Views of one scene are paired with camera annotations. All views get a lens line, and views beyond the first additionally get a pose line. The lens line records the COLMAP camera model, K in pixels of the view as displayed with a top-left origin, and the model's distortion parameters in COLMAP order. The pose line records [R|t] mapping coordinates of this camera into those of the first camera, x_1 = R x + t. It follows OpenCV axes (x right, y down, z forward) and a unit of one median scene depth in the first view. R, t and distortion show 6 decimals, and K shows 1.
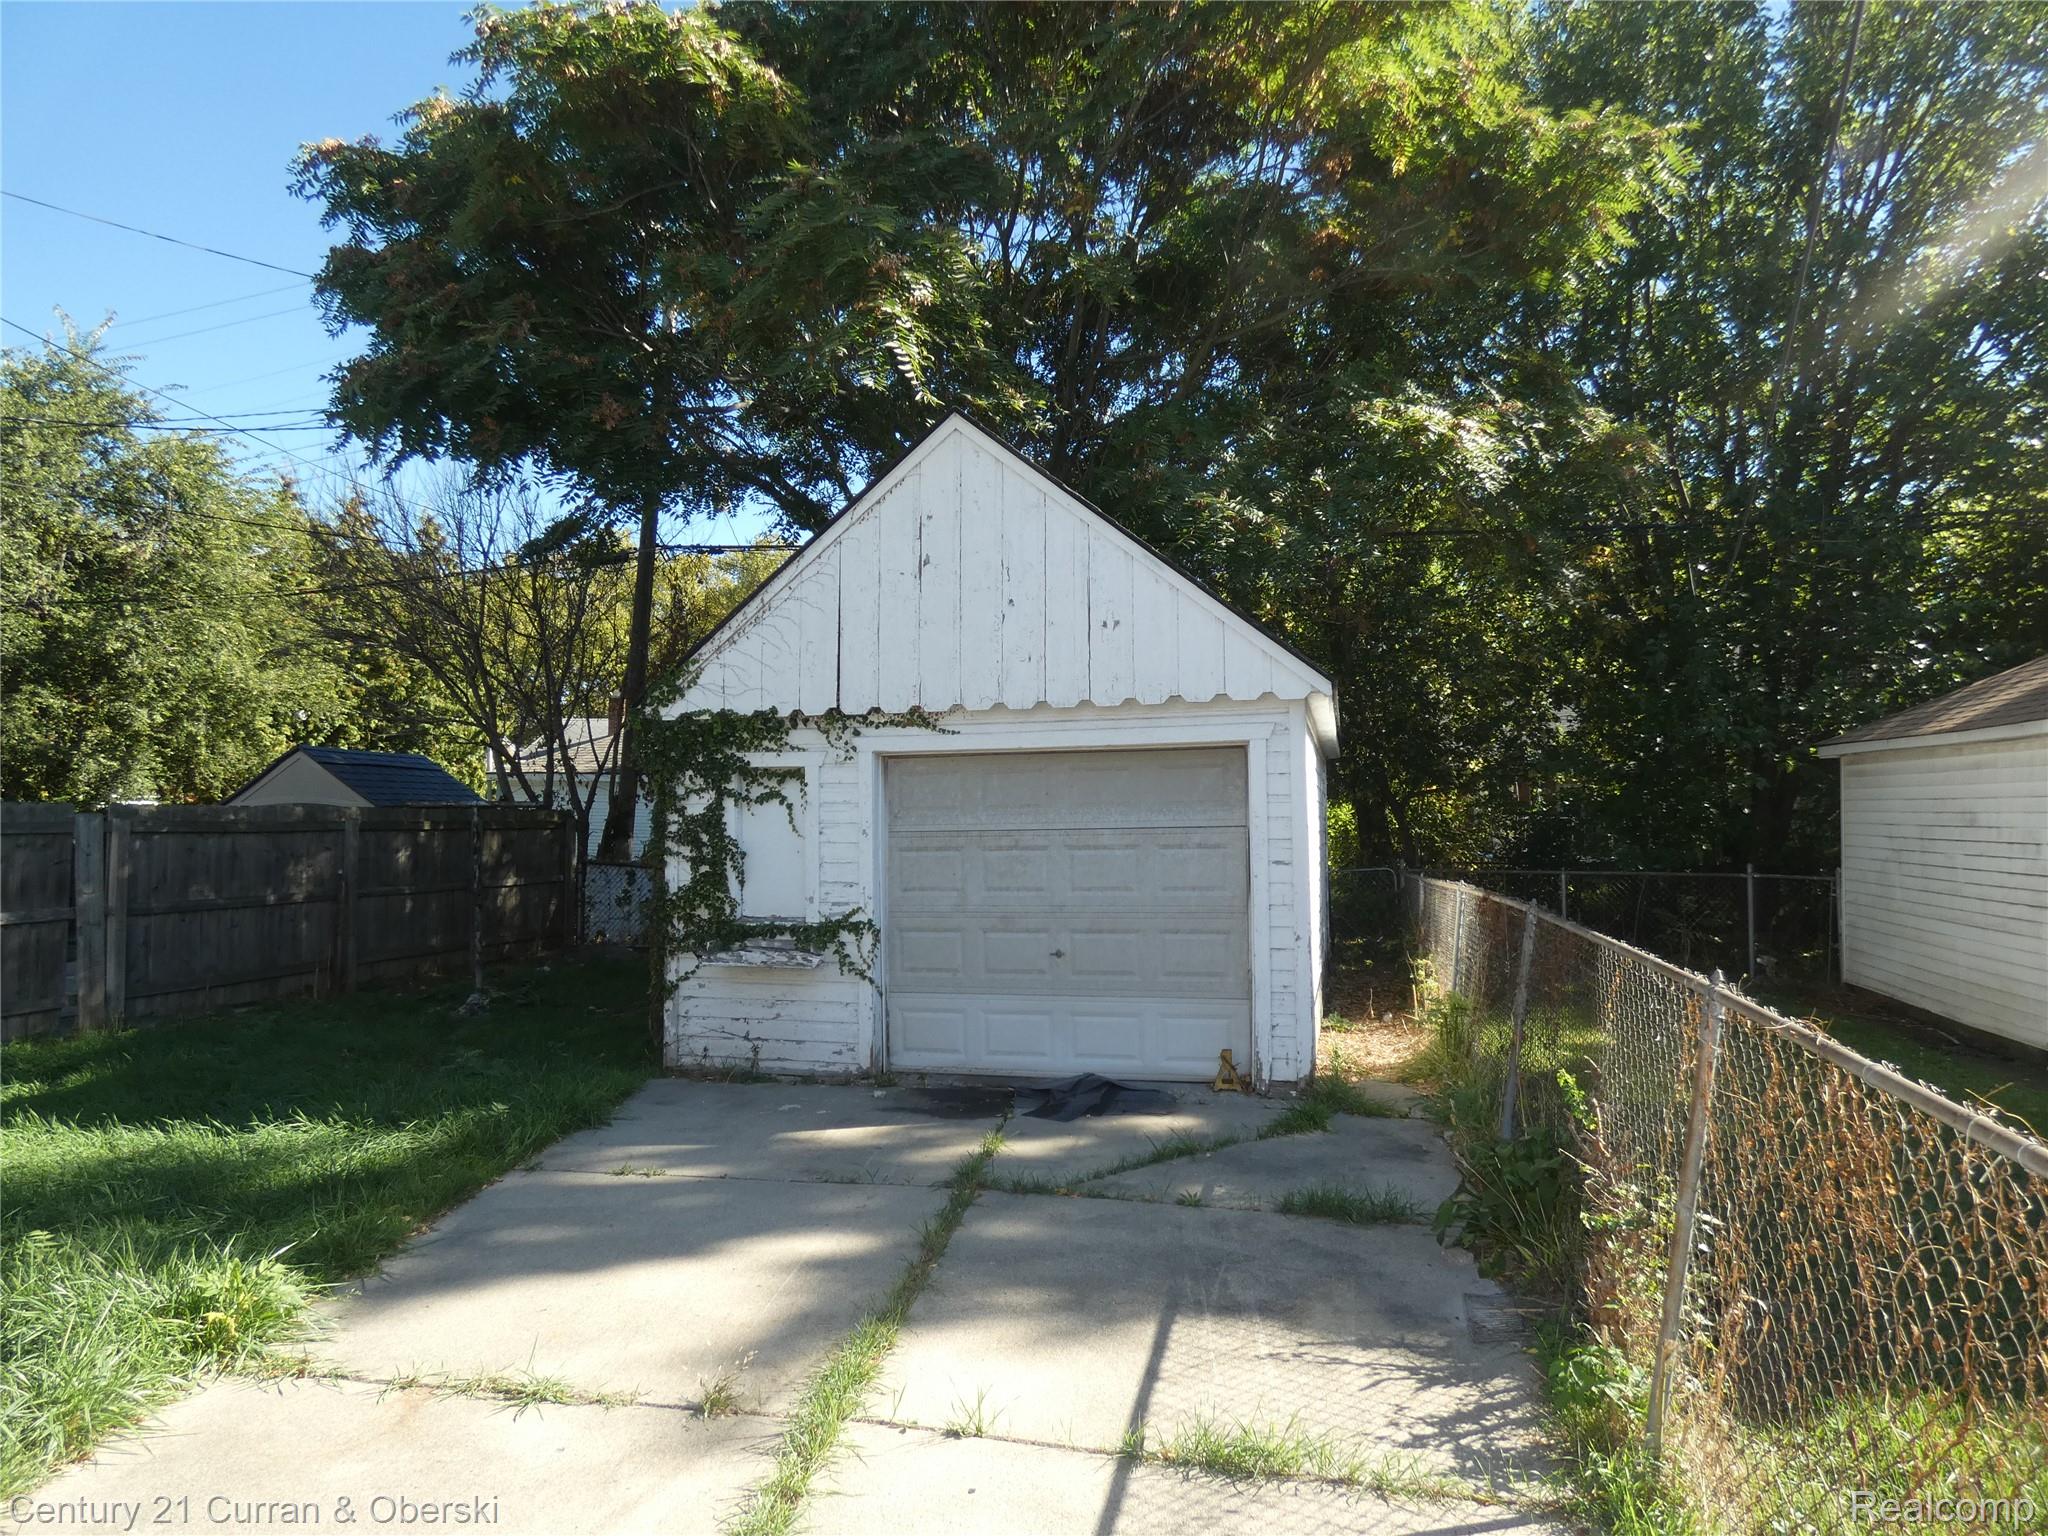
lens RADIAL K [[1210.7, 0, 1024.7], [0, 1210.7, 776.4], [0, 0, 1]] dist [-0.009889, -0.002579]
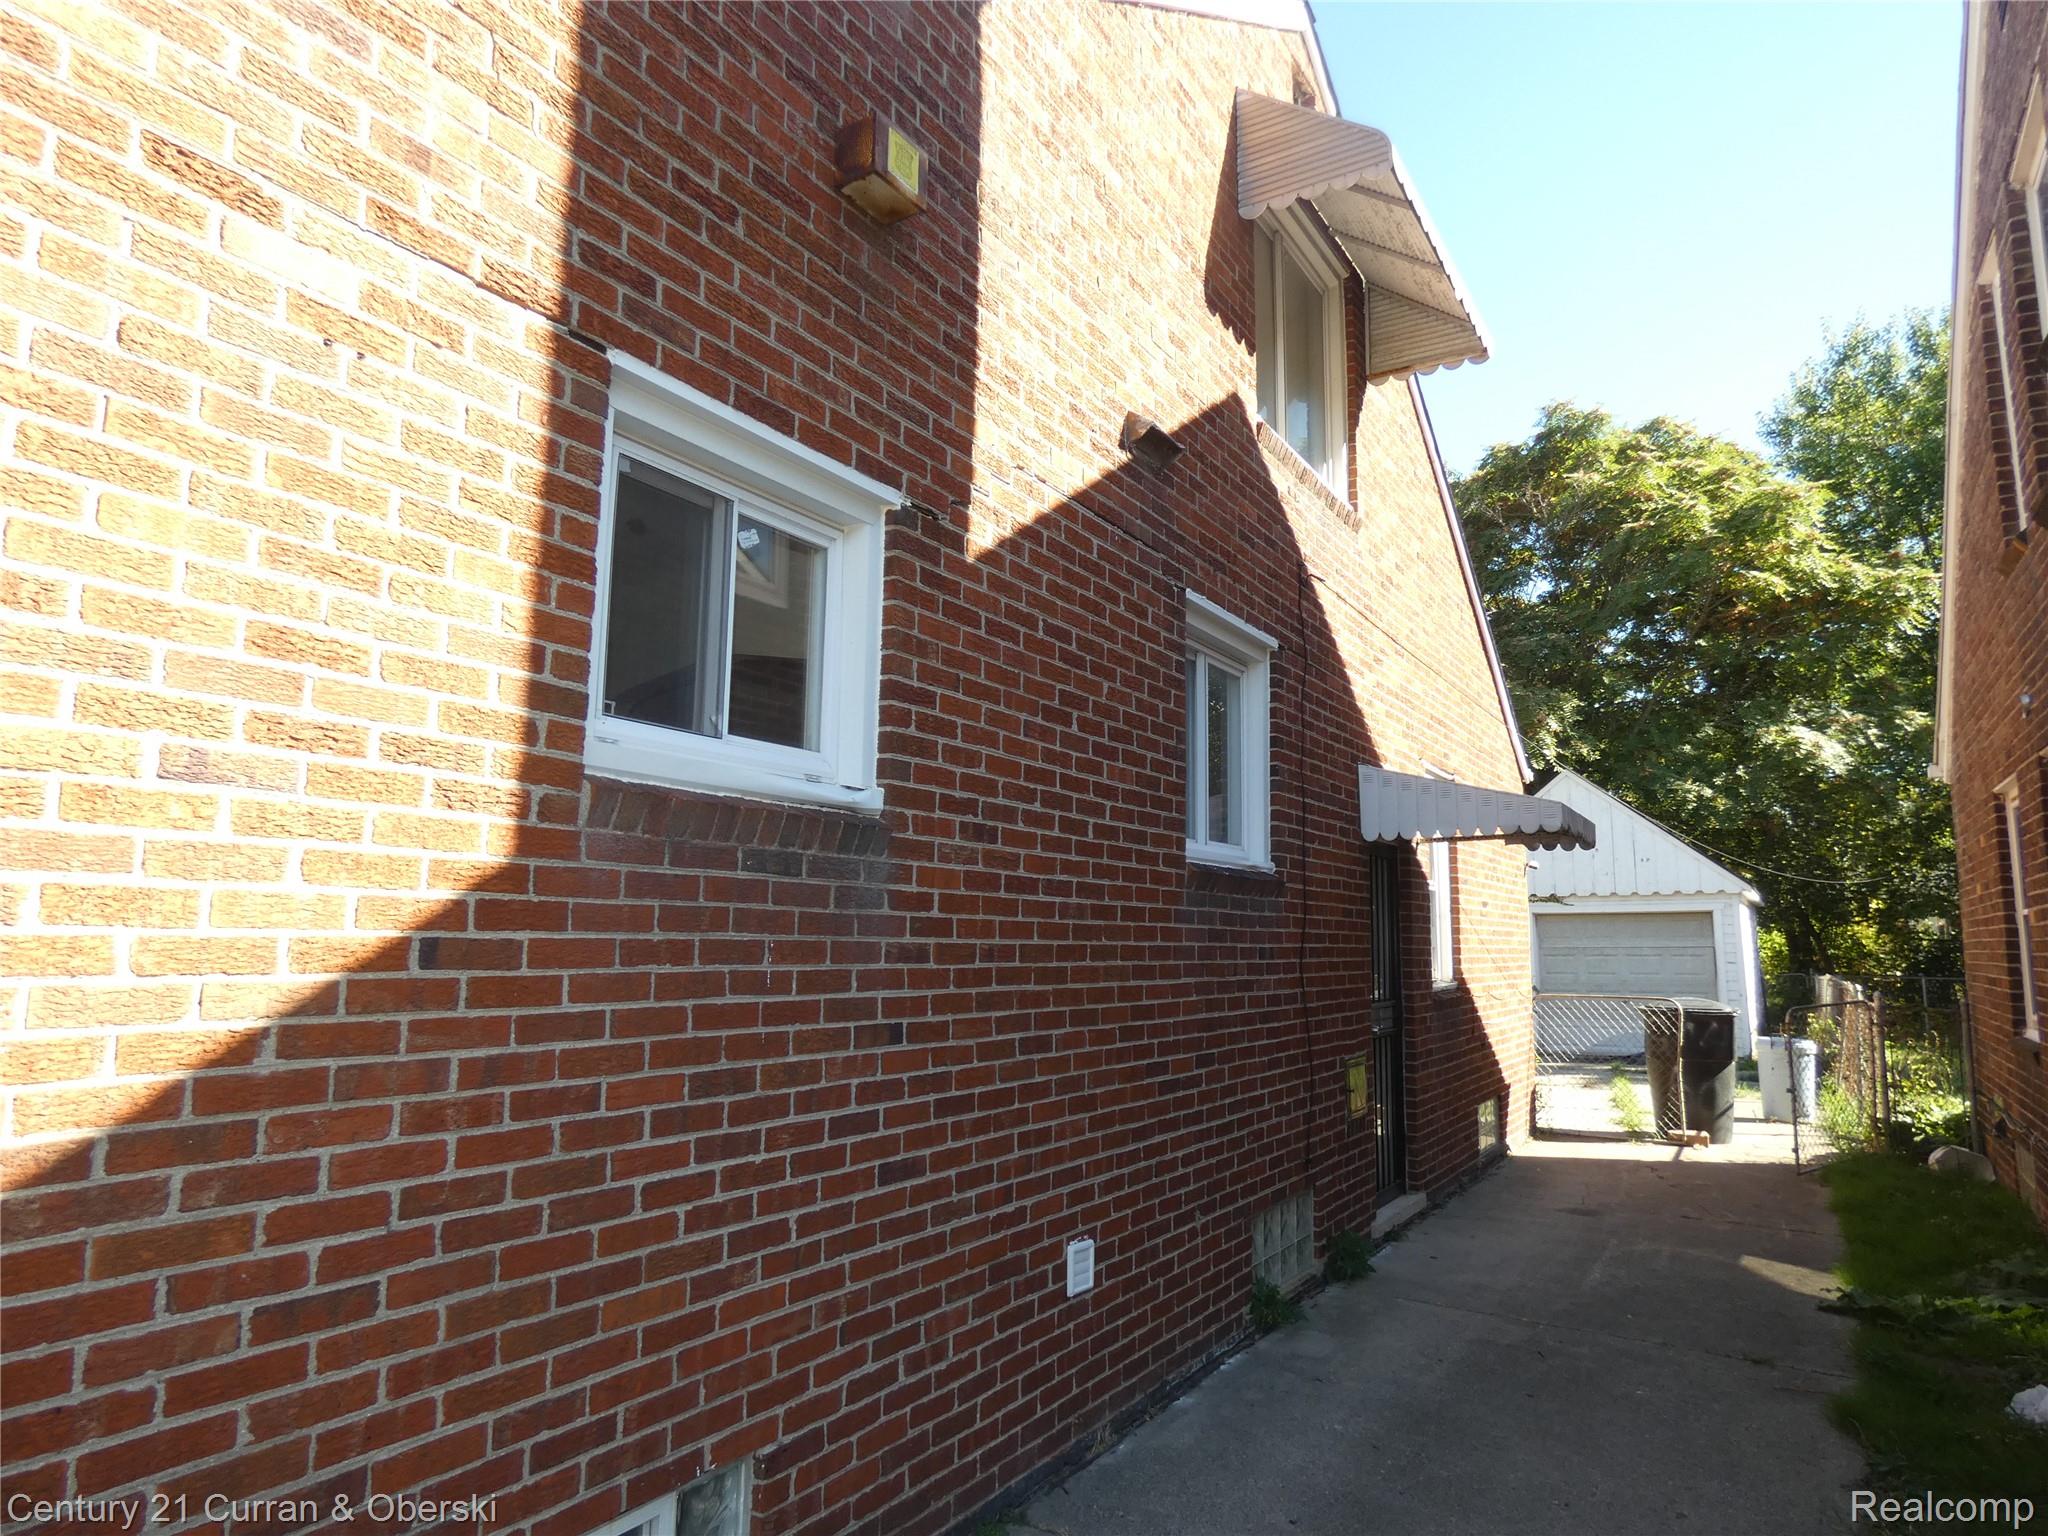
lens RADIAL K [[1210.7, 0, 1024.7], [0, 1210.7, 776.4], [0, 0, 1]] dist [-0.009889, -0.002579]
pose [[0.950596, -0.034891, -0.308465, -0.267675], [0.004860, 0.995215, -0.097593, -0.048714], [0.310394, 0.091273, 0.946216, -1.252930]]
